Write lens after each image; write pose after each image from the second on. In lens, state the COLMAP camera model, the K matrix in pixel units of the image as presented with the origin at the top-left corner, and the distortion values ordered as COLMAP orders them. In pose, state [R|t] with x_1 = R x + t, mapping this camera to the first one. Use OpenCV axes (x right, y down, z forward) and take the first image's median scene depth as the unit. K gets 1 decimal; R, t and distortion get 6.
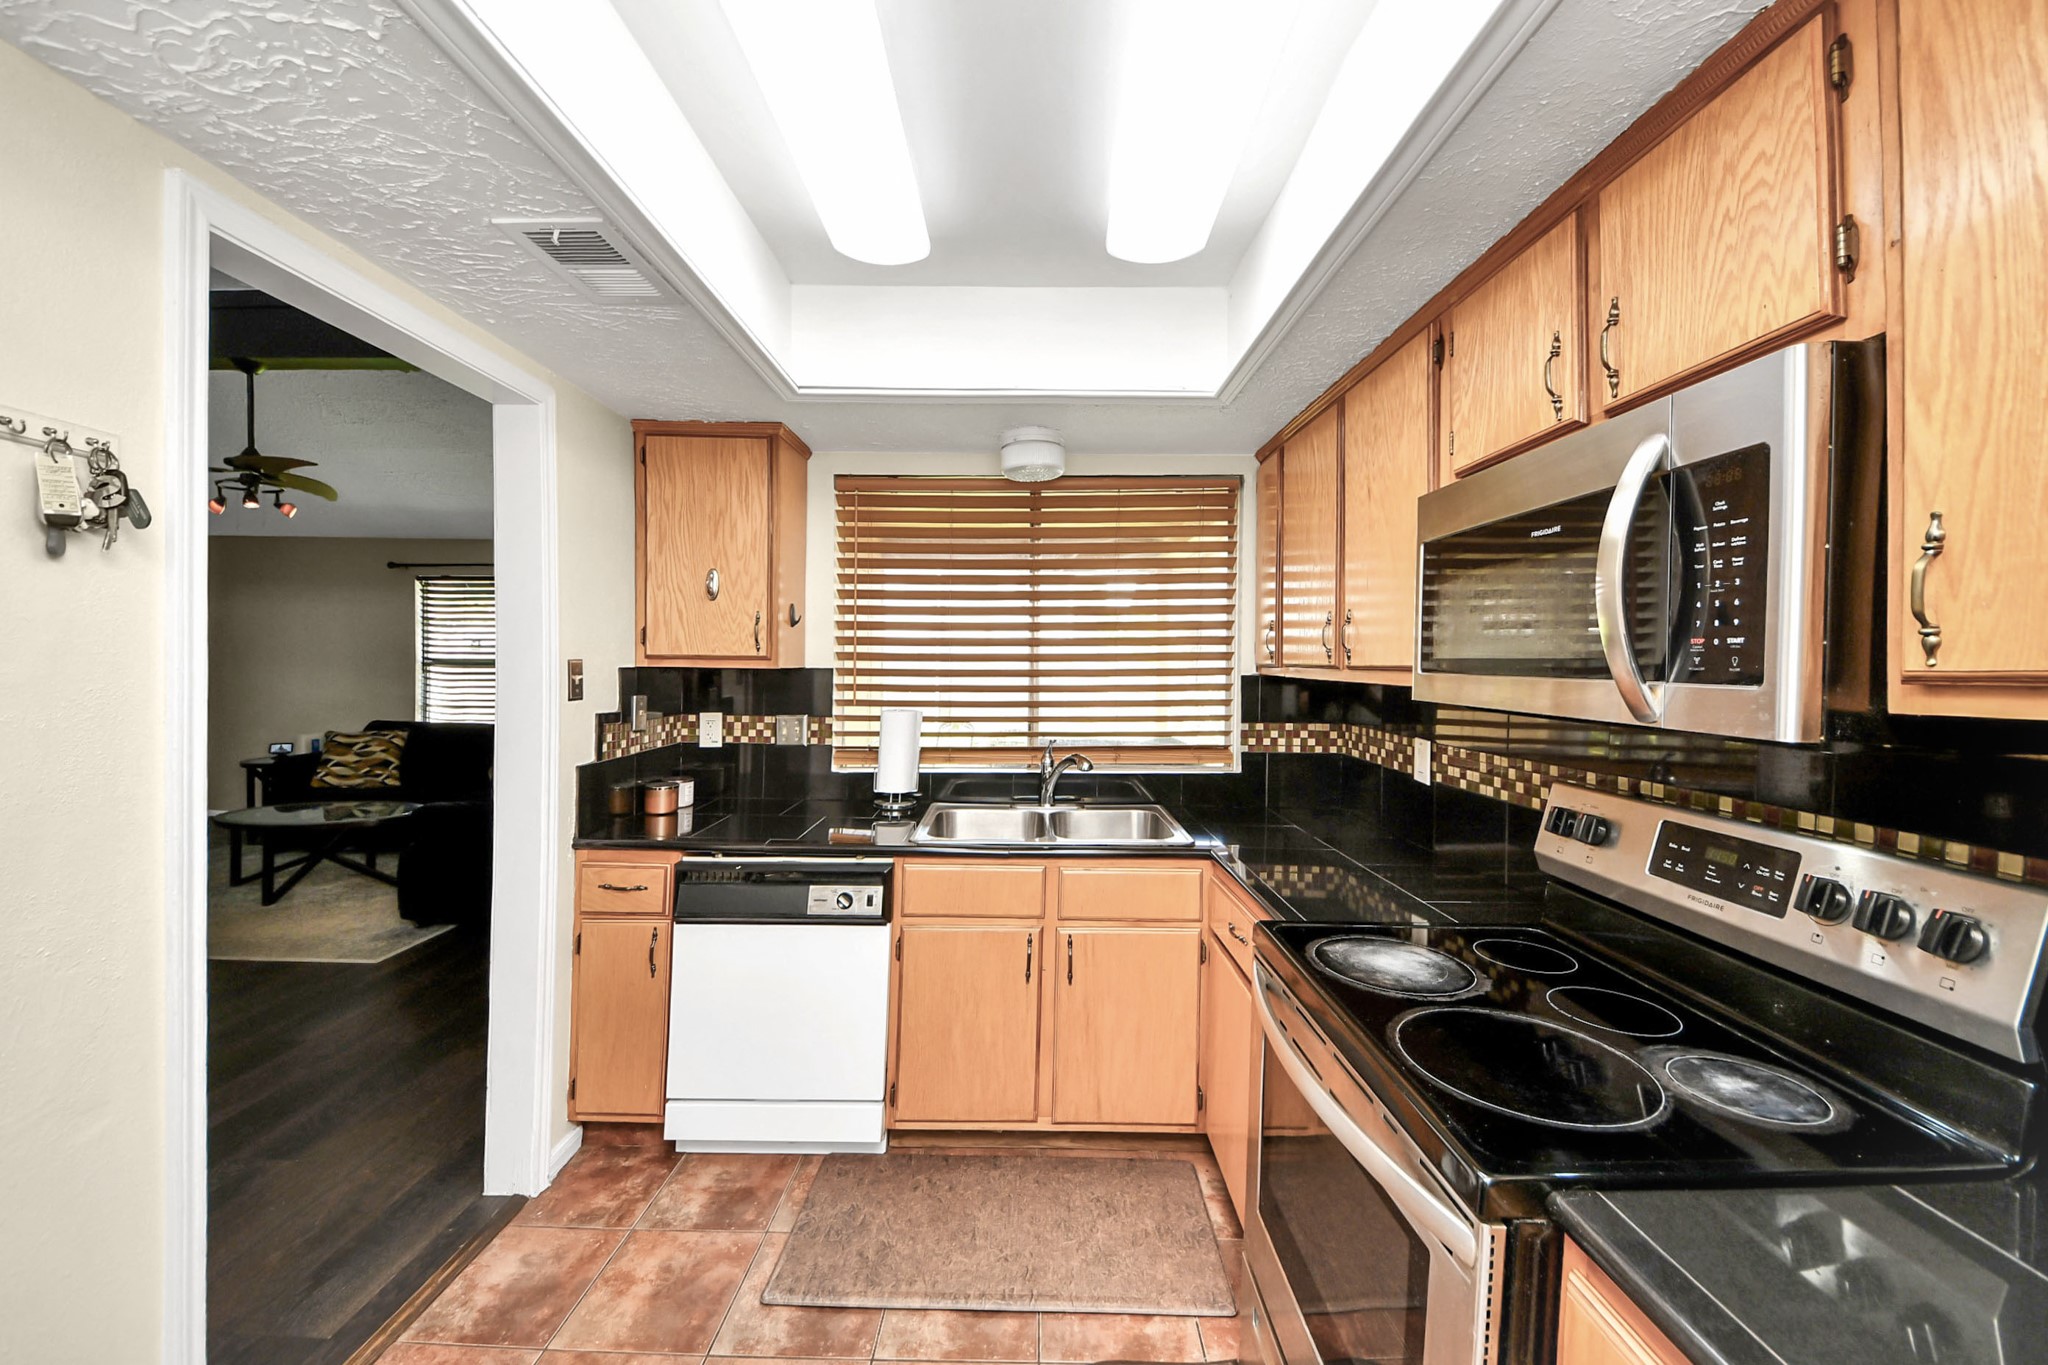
lens RADIAL K [[756.6, 0, 1017.0], [0, 756.6, 668.7], [0, 0, 1]] dist [0.001011, -0.013861]
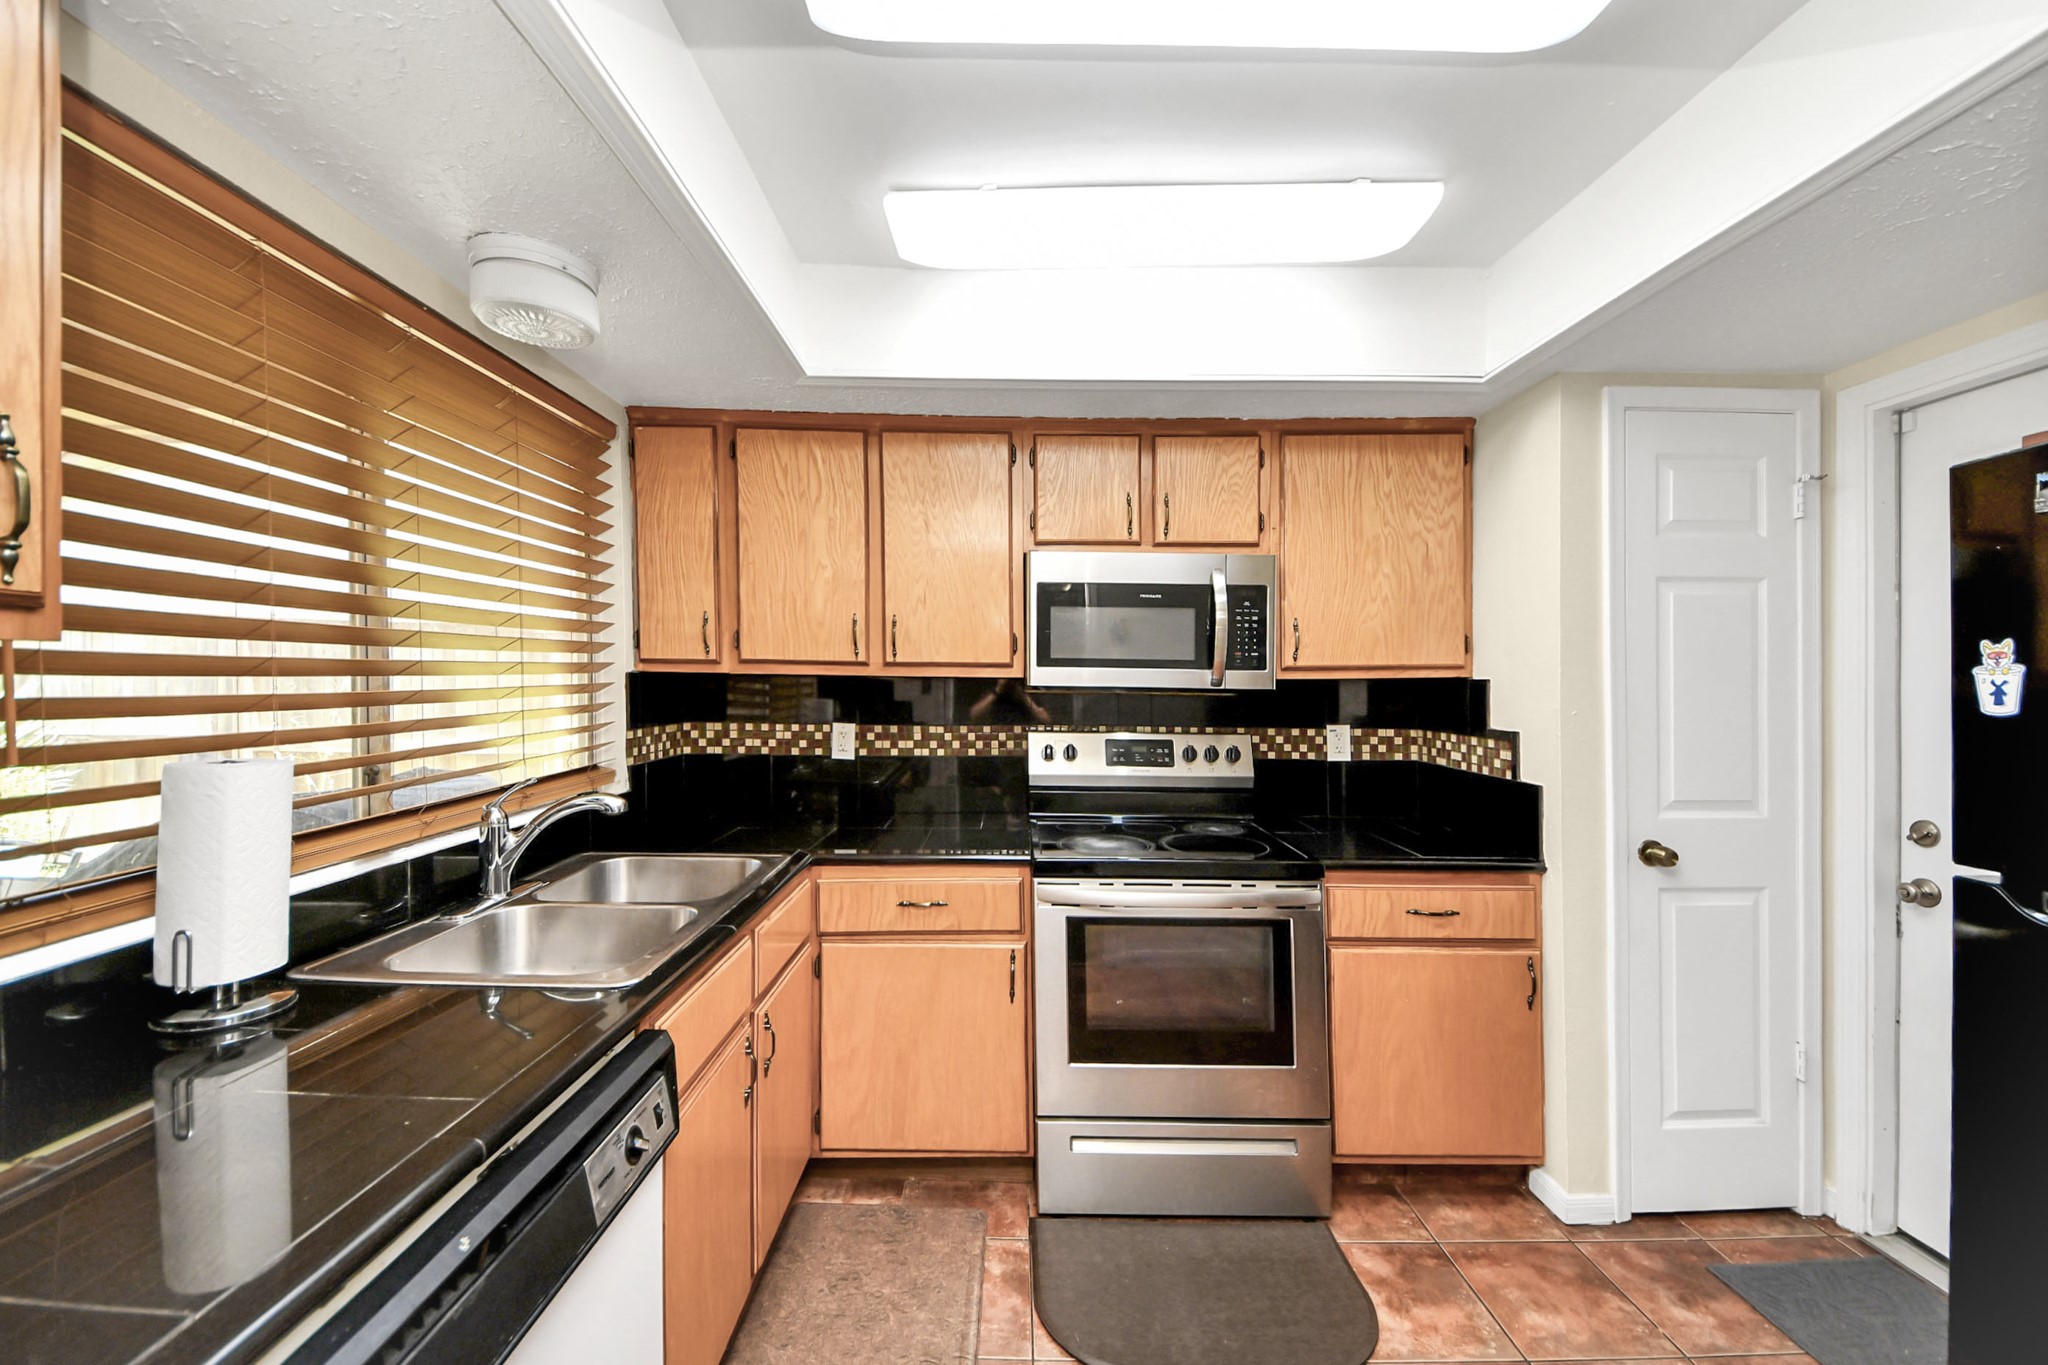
lens RADIAL K [[770.8, 0, 1034.8], [0, 770.8, 672.1], [0, 0, 1]] dist [0.033183, -0.000127]
pose [[-0.036489, -0.001558, 0.999333, -0.717073], [0.000391, 0.999999, 0.001574, 0.009283], [-0.999334, 0.000448, -0.036489, 0.744635]]
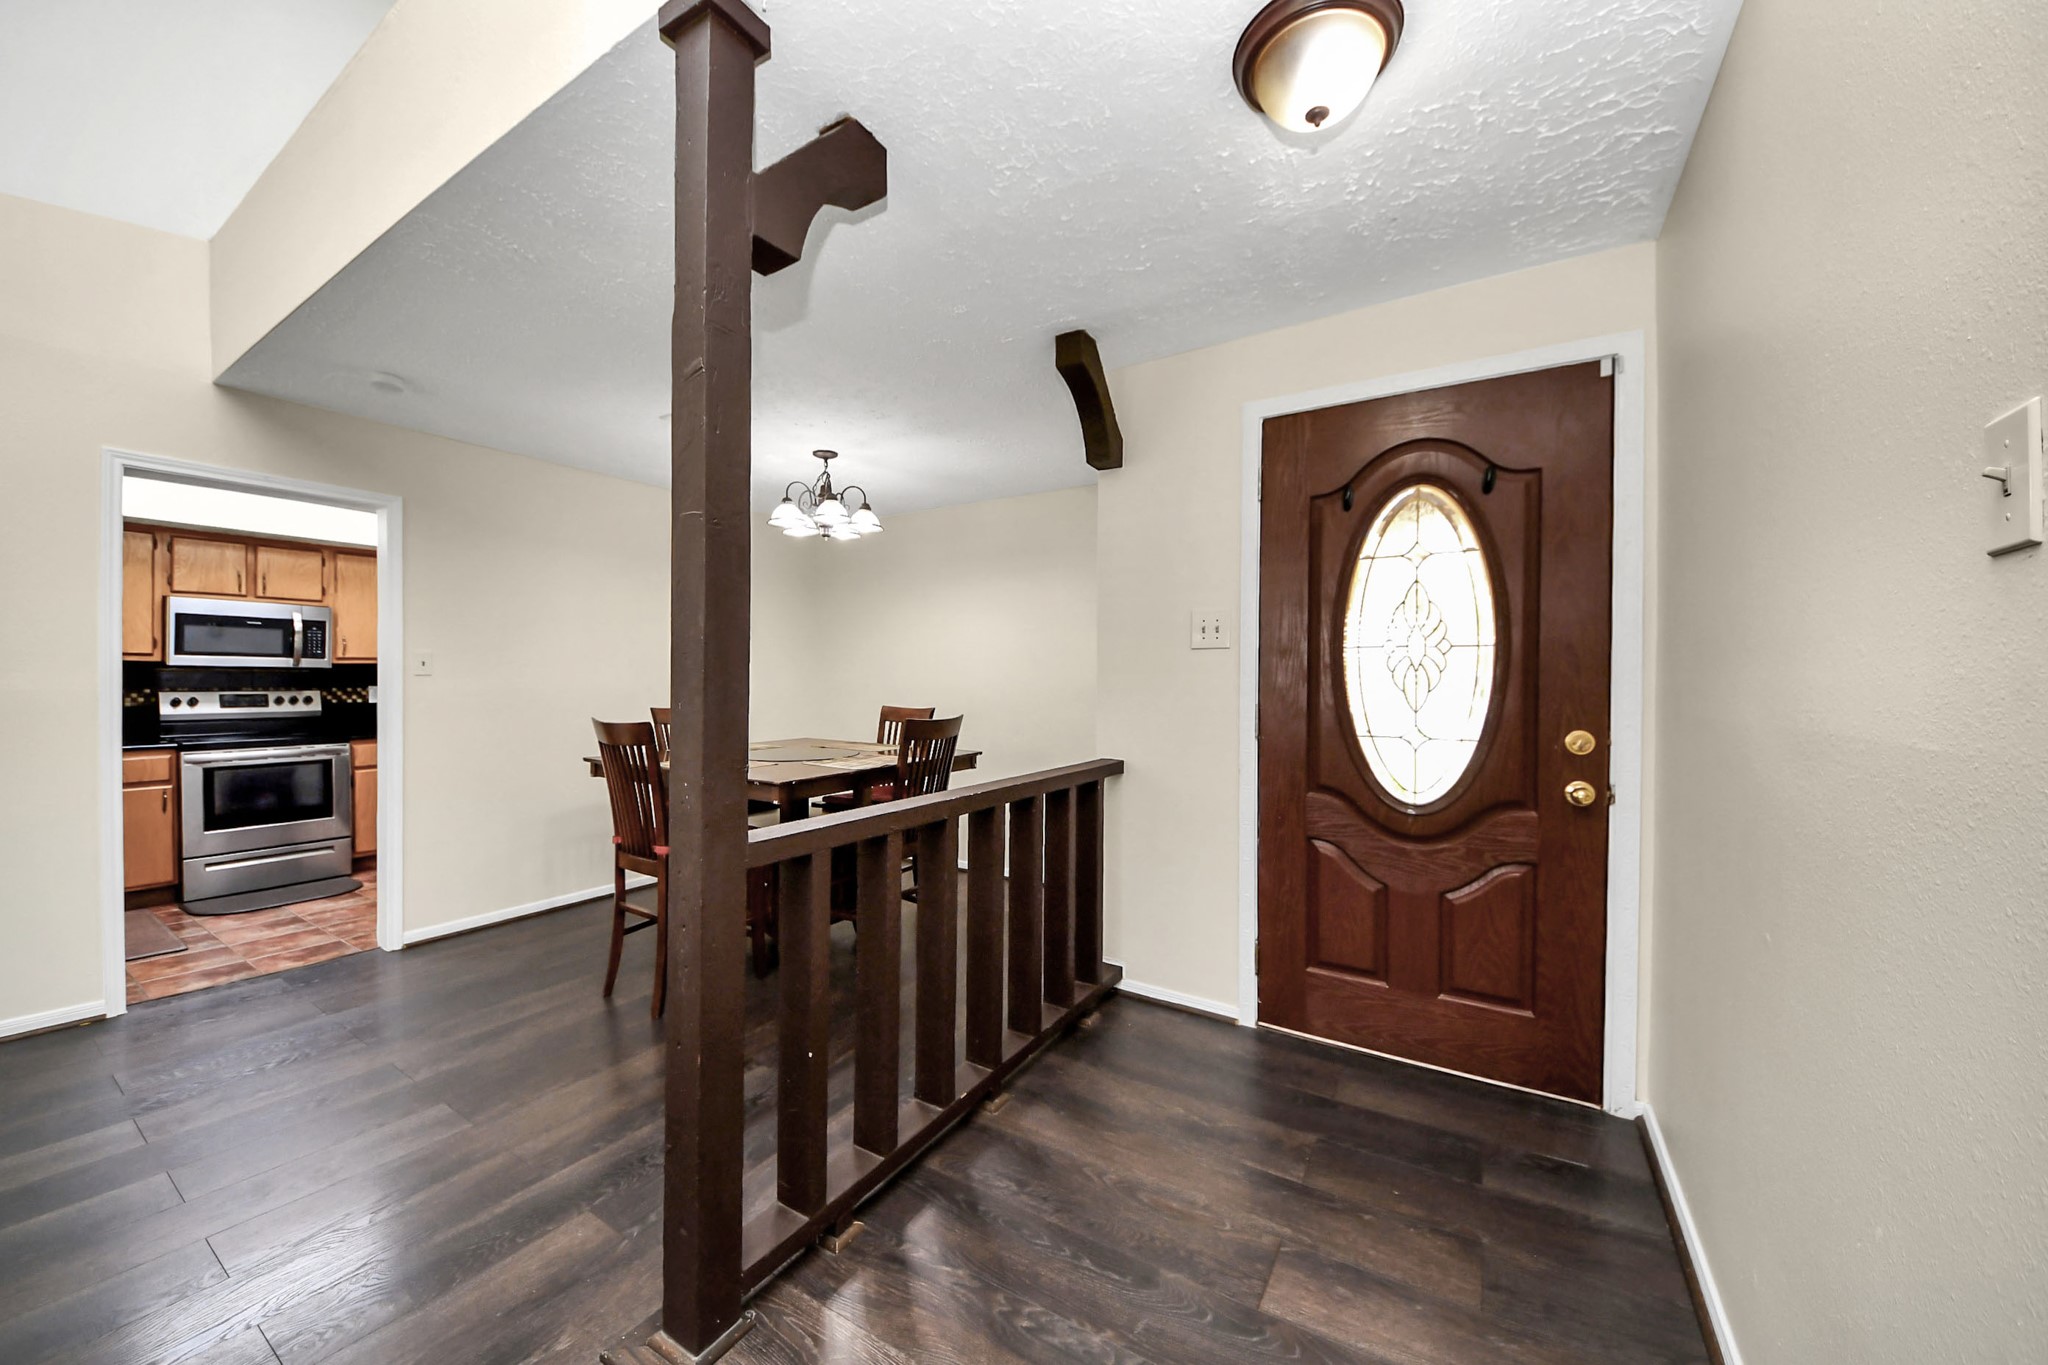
lens RADIAL K [[733.8, 0, 1023.9], [0, 733.8, 664.0], [0, 0, 1]] dist [-0.017233, -0.000033]
pose [[-0.857228, -0.003846, 0.514922, -2.688020], [-0.006534, 0.999973, -0.003409, 0.018276], [-0.514895, -0.006287, -0.857230, 1.193578]]
